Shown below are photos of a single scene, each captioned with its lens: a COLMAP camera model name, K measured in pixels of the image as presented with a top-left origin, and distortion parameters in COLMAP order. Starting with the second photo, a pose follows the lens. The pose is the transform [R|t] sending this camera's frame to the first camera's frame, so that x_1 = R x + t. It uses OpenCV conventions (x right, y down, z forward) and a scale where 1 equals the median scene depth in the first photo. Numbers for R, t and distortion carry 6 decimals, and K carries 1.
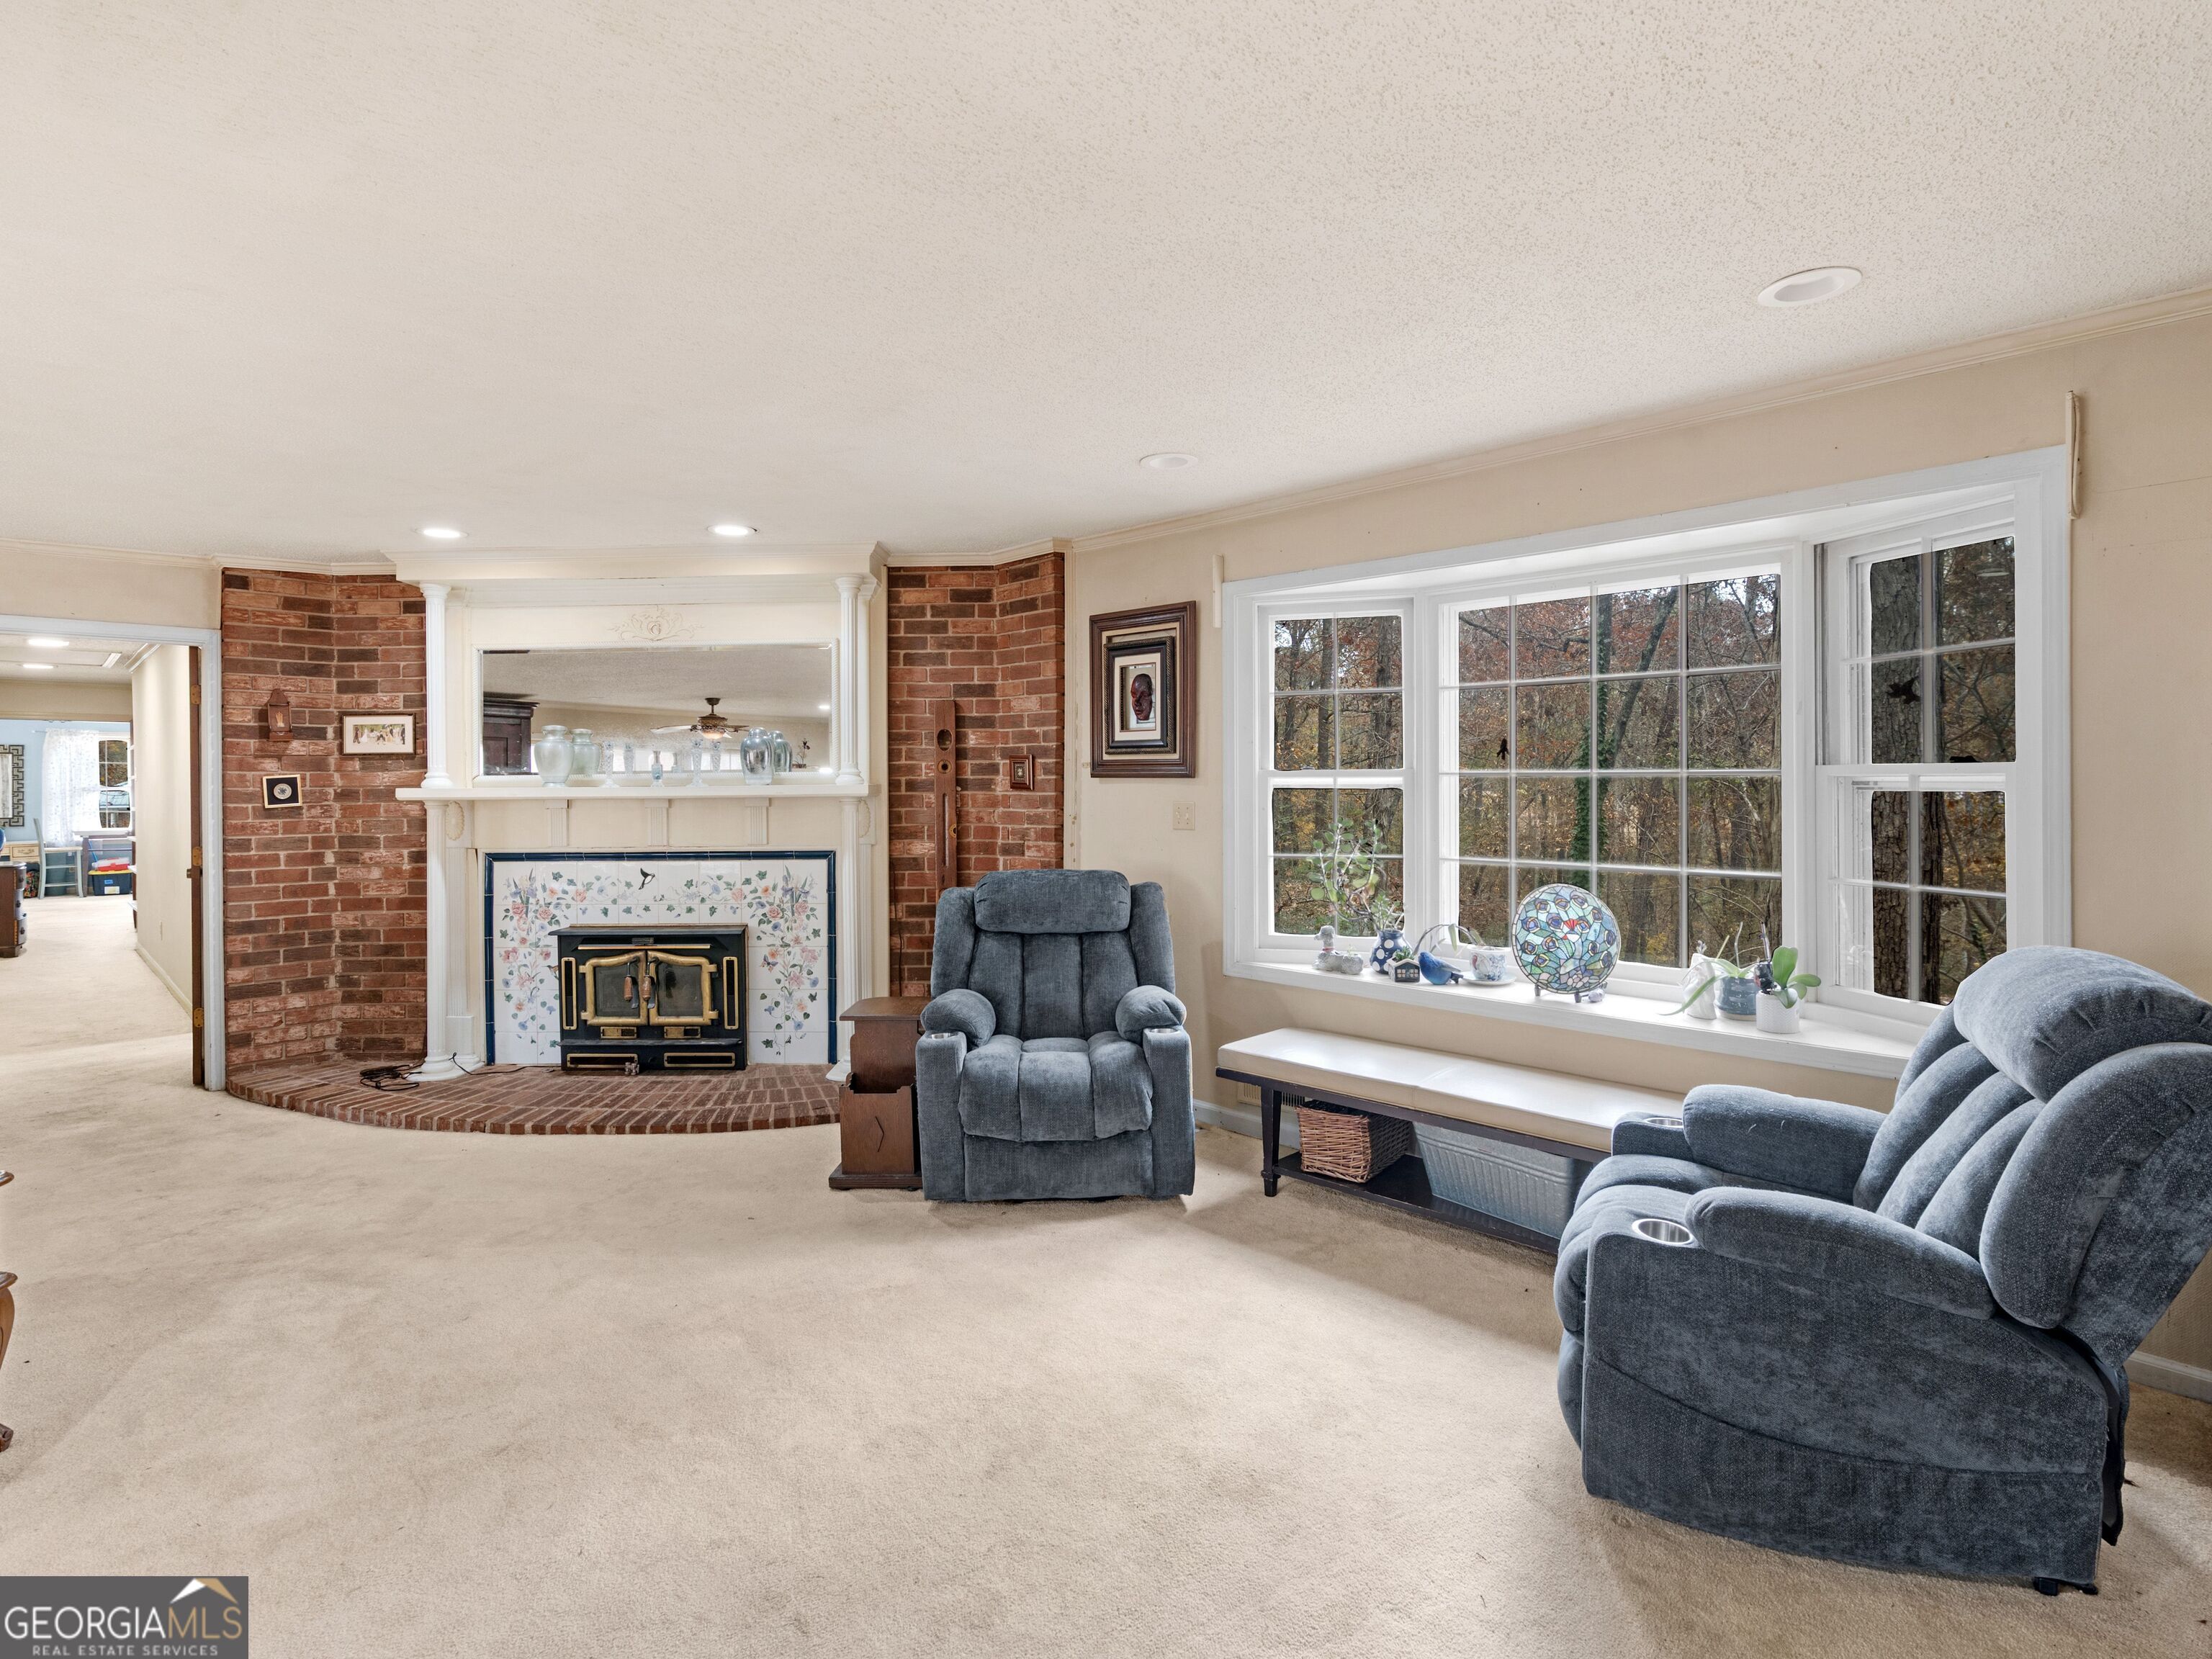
lens RADIAL K [[1148.5, 0, 1039.5], [0, 1148.5, 793.0], [0, 0, 1]] dist [0.000257, 0.000038]
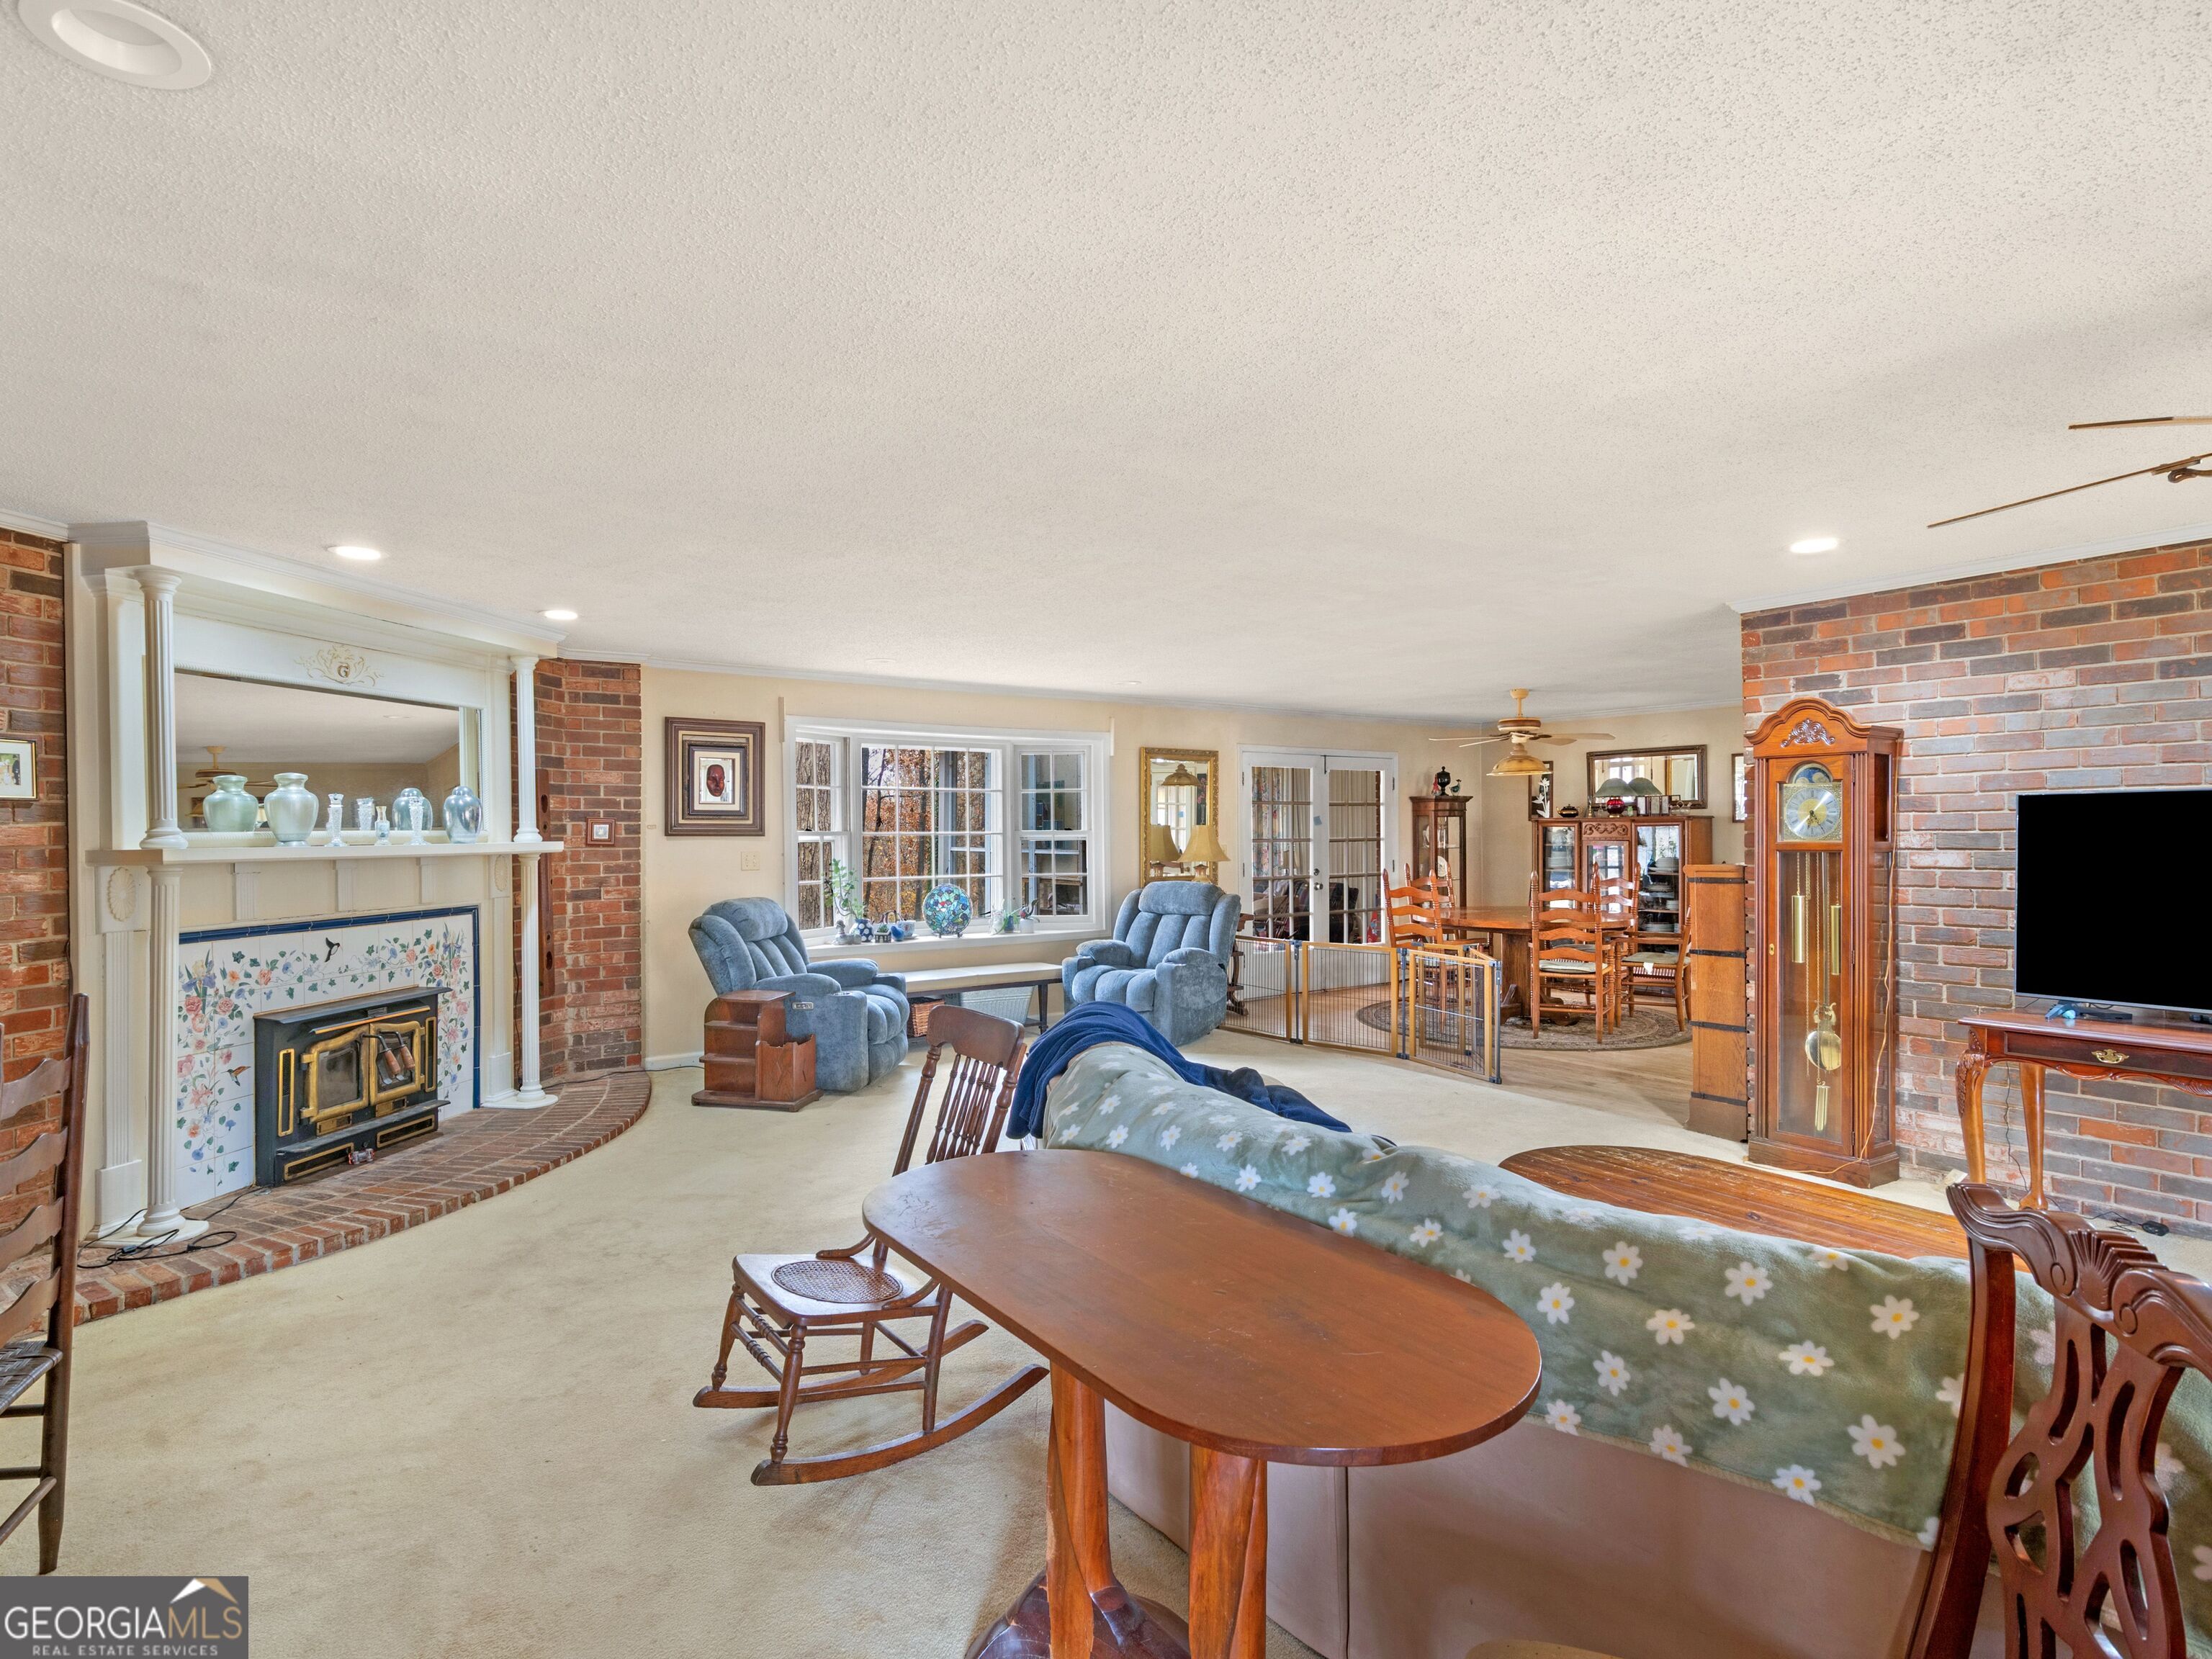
lens RADIAL K [[1144.9, 0, 1127.5], [0, 1144.9, 818.9], [0, 0, 1]] dist [-0.001842, -0.000722]
pose [[0.113394, 0.016760, 0.993409, -1.162070], [0.015947, 0.999698, -0.018687, 0.000243], [-0.993422, 0.017961, 0.113092, 0.287197]]
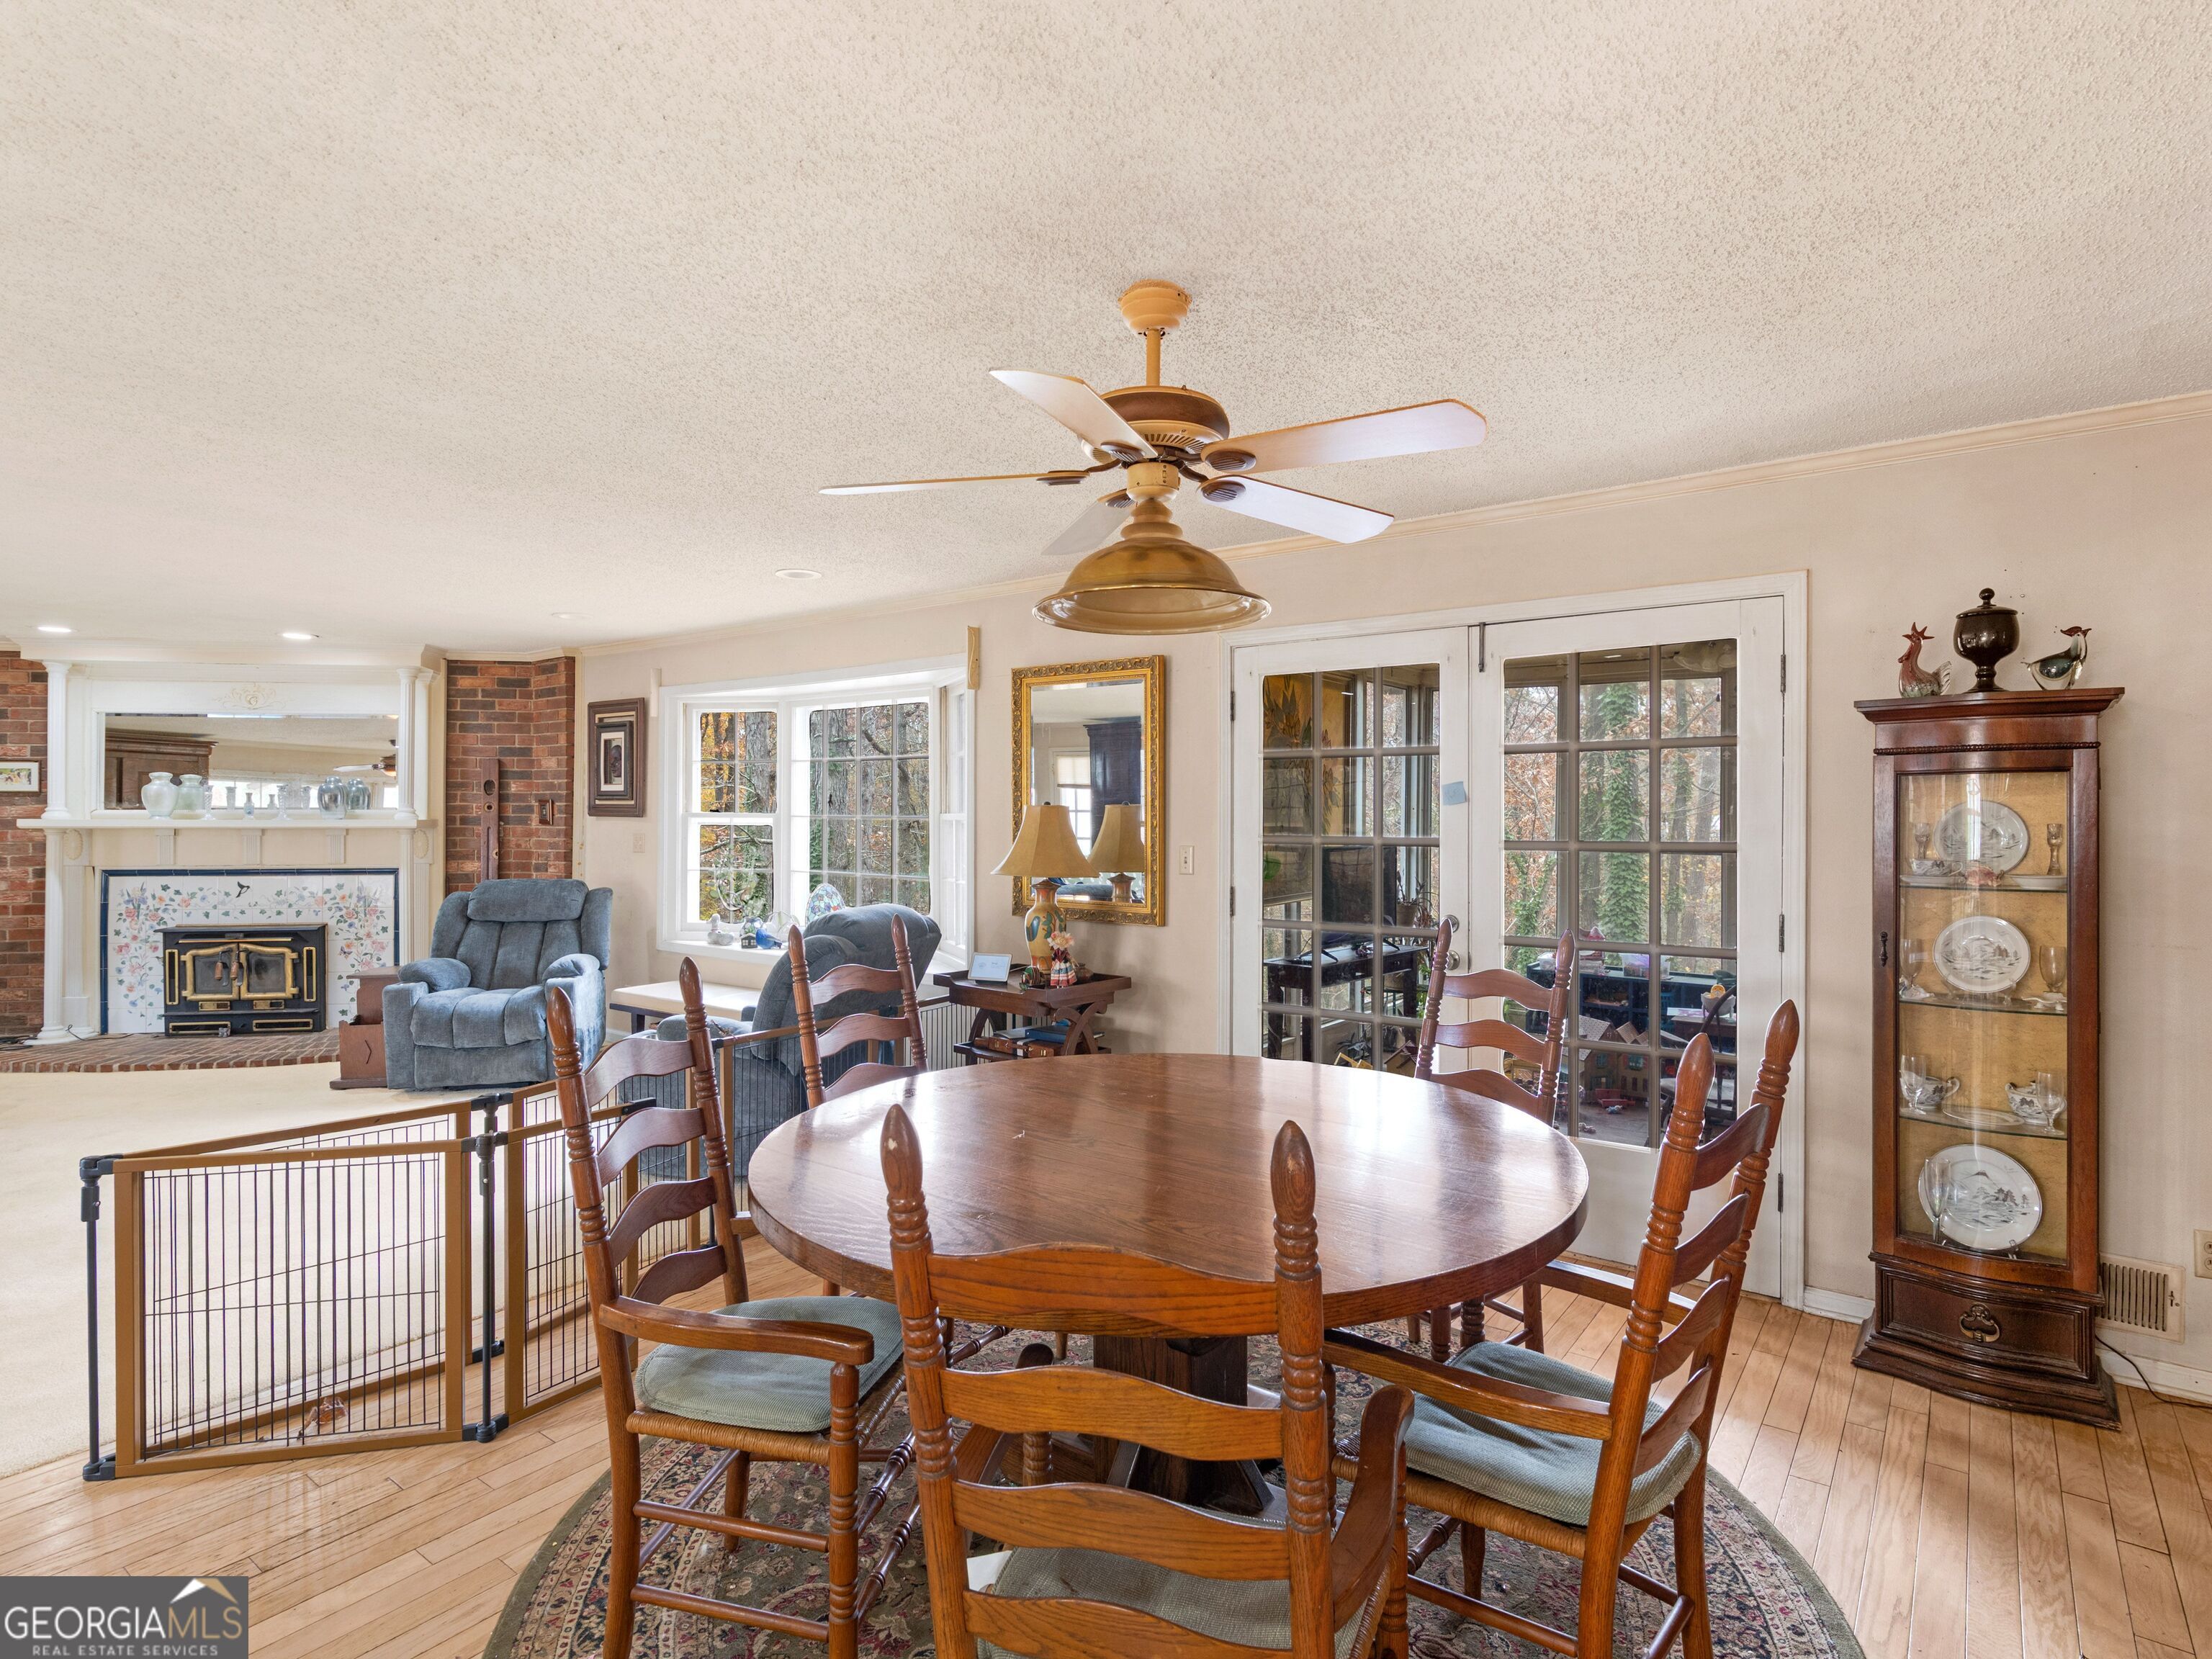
lens RADIAL K [[1144.9, 0, 1127.5], [0, 1144.9, 818.9], [0, 0, 1]] dist [-0.001842, -0.000722]
pose [[0.979304, 0.009619, 0.202164, 0.388235], [-0.007767, 0.999920, -0.009953, -0.001106], [-0.202243, 0.008177, 0.979301, -0.493175]]
